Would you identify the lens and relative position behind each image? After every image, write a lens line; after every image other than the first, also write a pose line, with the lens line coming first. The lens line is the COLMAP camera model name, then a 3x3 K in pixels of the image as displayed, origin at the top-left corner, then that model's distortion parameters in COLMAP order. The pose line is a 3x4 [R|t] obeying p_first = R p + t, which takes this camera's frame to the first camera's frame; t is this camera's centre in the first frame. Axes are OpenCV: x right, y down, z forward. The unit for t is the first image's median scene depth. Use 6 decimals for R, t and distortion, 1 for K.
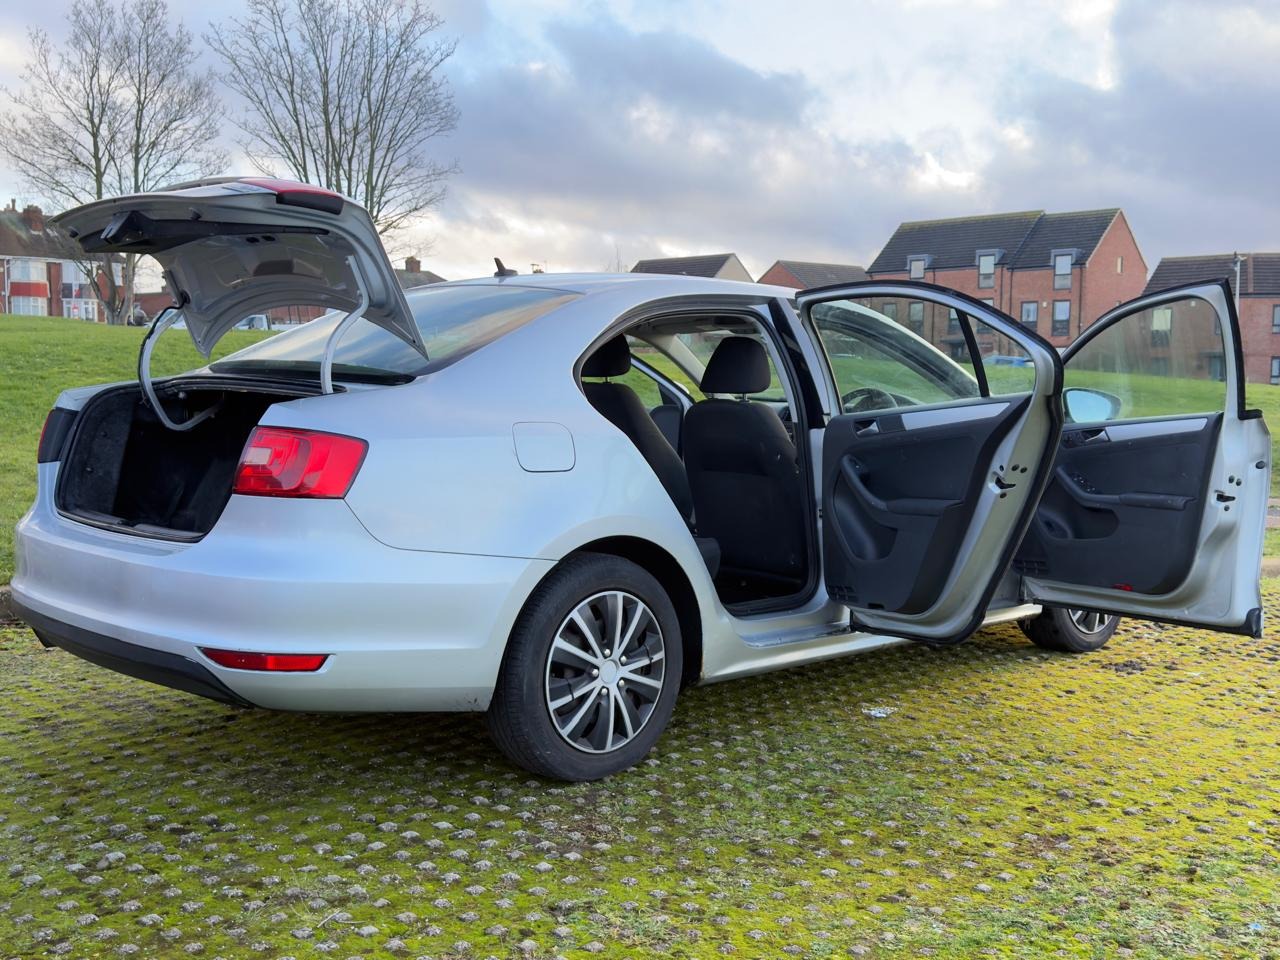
lens RADIAL K [[1352.5, 0, 617.3], [0, 1352.5, 480.3], [0, 0, 1]] dist [0.166575, -0.369448]
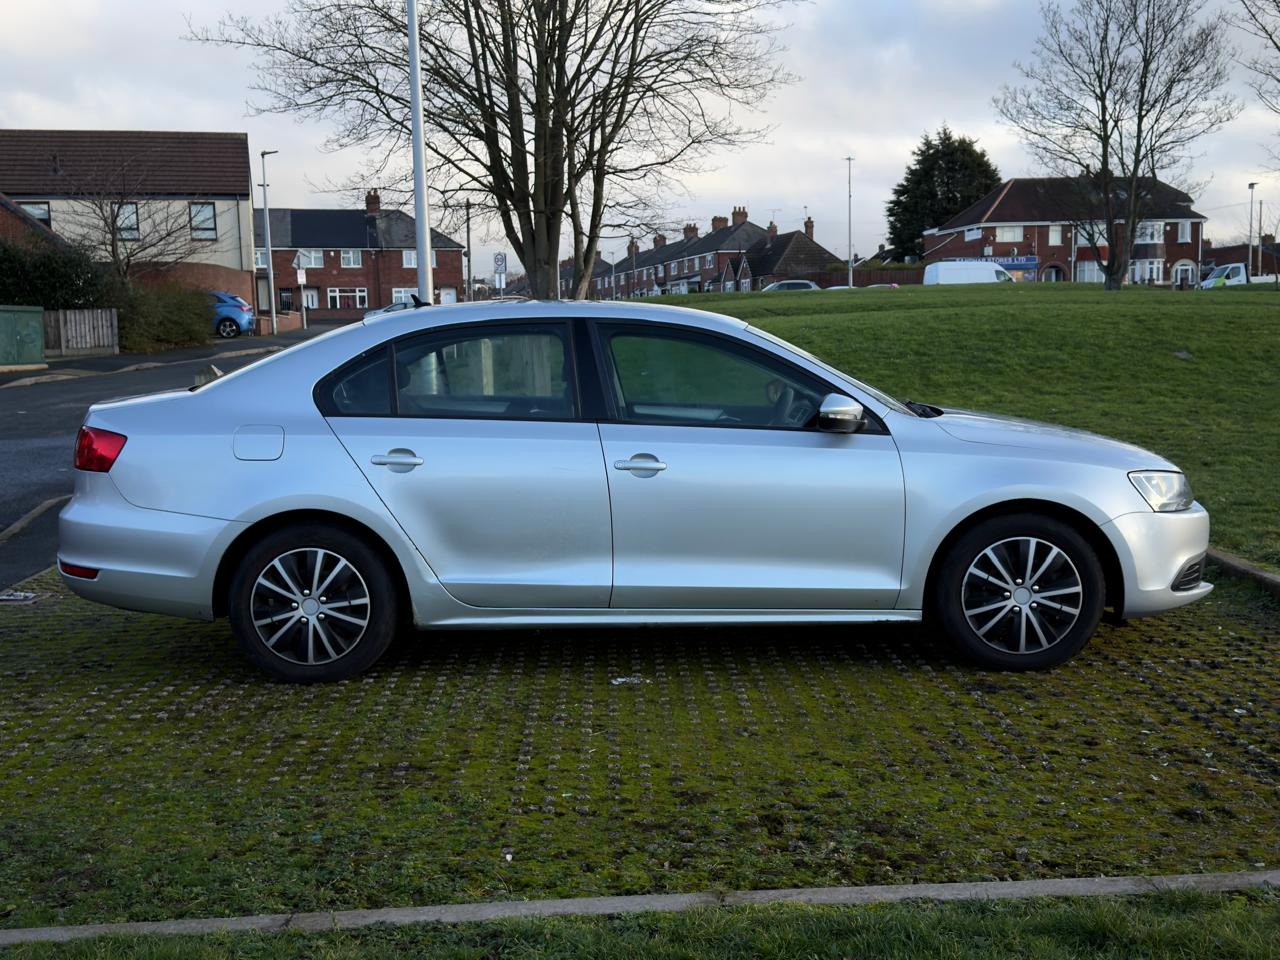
lens RADIAL K [[1396.5, 0, 623.4], [0, 1396.5, 478.0], [0, 0, 1]] dist [0.191022, -0.426089]
pose [[0.718225, 0.046325, -0.694267, 1.149453], [-0.028864, 0.998906, 0.036792, -0.049569], [0.695212, -0.006386, 0.718777, 0.180474]]
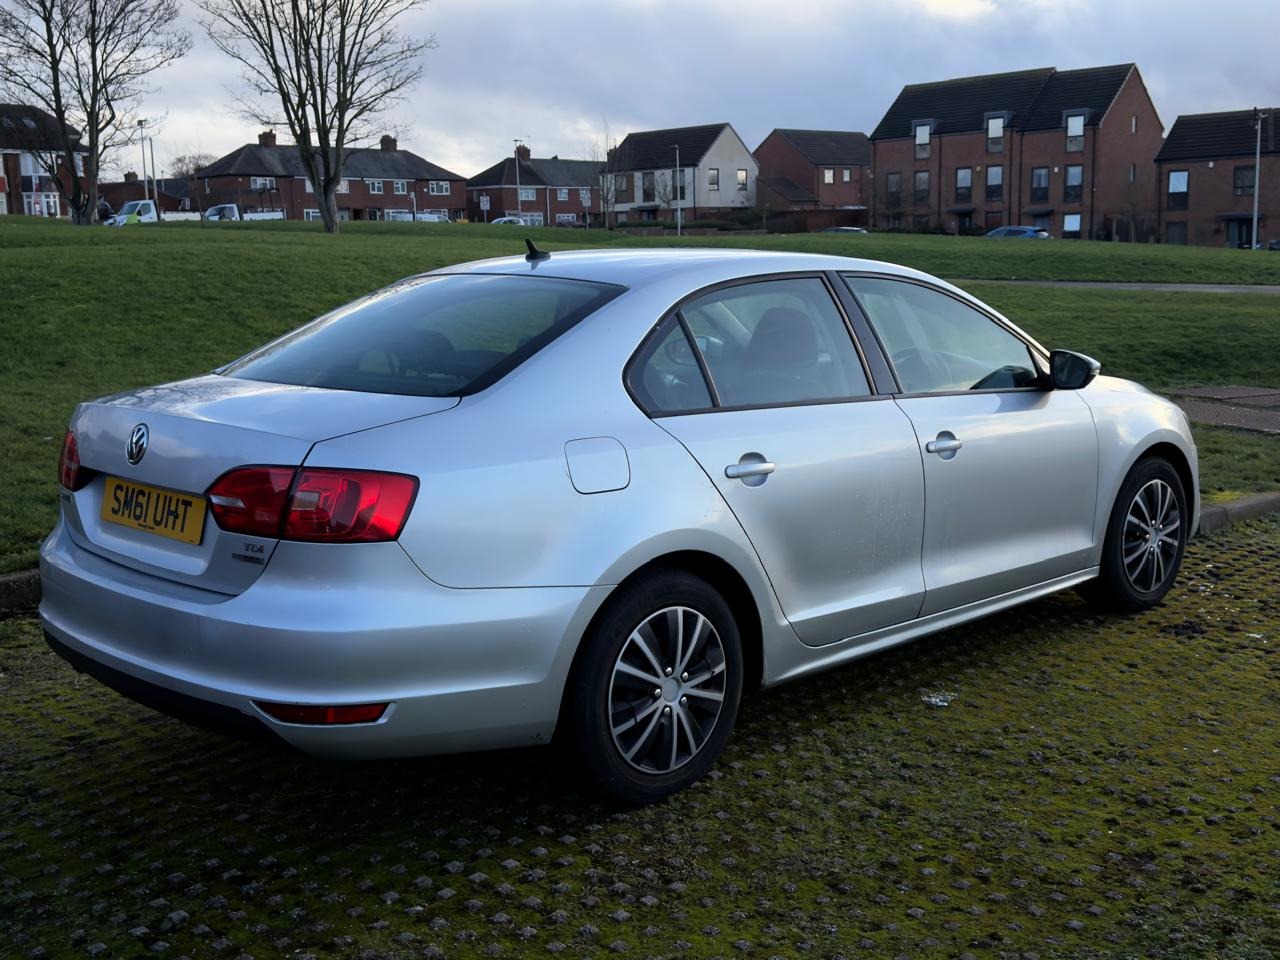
lens RADIAL K [[1396.5, 0, 623.4], [0, 1396.5, 478.0], [0, 0, 1]] dist [0.191022, -0.426089]
pose [[0.999466, -0.031956, 0.006819, -0.039453], [0.031286, 0.996103, 0.082458, -0.087973], [-0.009428, -0.082201, 0.996571, 0.017385]]
